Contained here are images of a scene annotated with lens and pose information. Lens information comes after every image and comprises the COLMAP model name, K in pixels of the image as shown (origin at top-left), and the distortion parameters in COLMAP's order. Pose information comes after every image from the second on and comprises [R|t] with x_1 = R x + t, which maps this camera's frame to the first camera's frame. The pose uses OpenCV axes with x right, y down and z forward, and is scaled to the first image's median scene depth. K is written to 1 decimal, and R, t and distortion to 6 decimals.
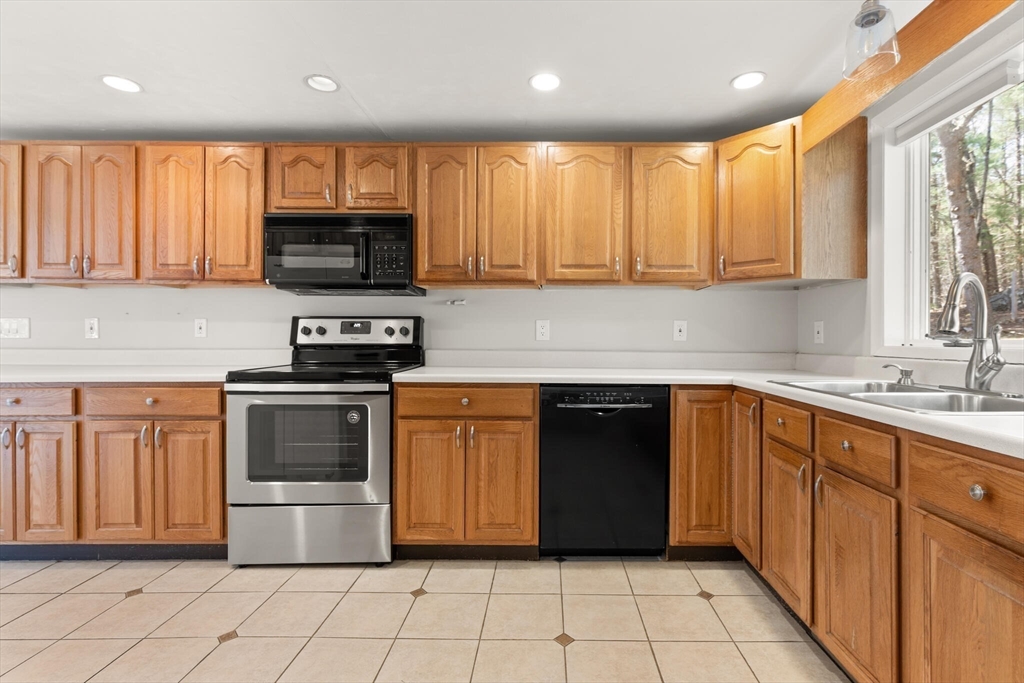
lens RADIAL K [[467.1, 0, 551.9], [0, 467.1, 339.2], [0, 0, 1]] dist [0.000112, -0.000753]
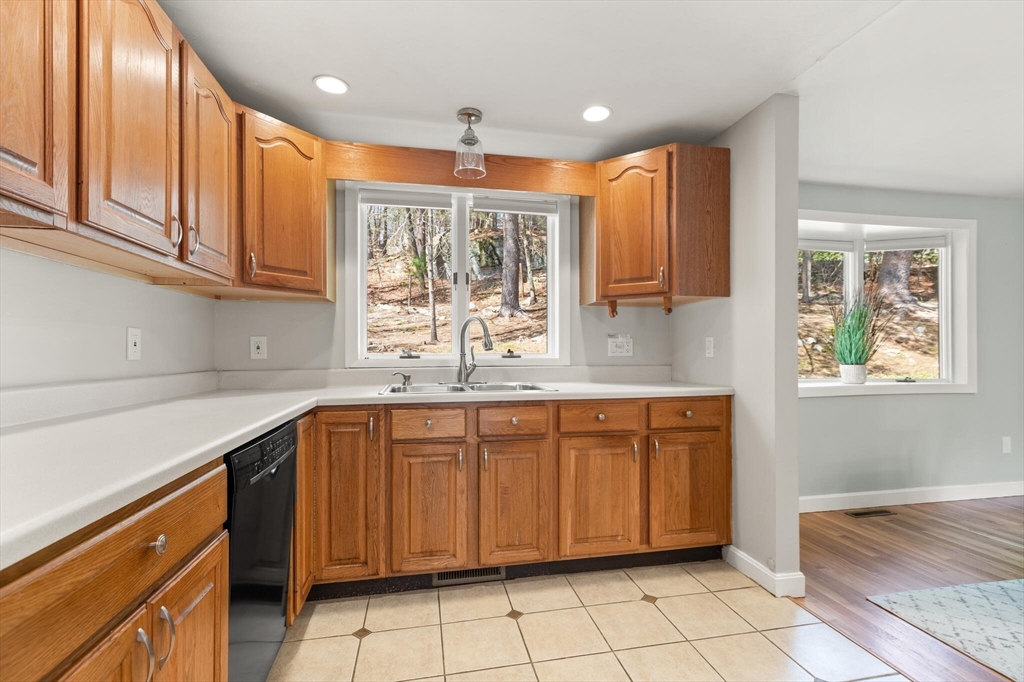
lens RADIAL K [[467.1, 0, 513.4], [0, 467.1, 350.9], [0, 0, 1]] dist [0.000112, -0.000753]
pose [[-0.194621, -0.004556, 0.980868, -0.509276], [0.002442, 0.999984, 0.005130, -0.012088], [-0.980875, 0.003394, -0.194607, 0.708532]]
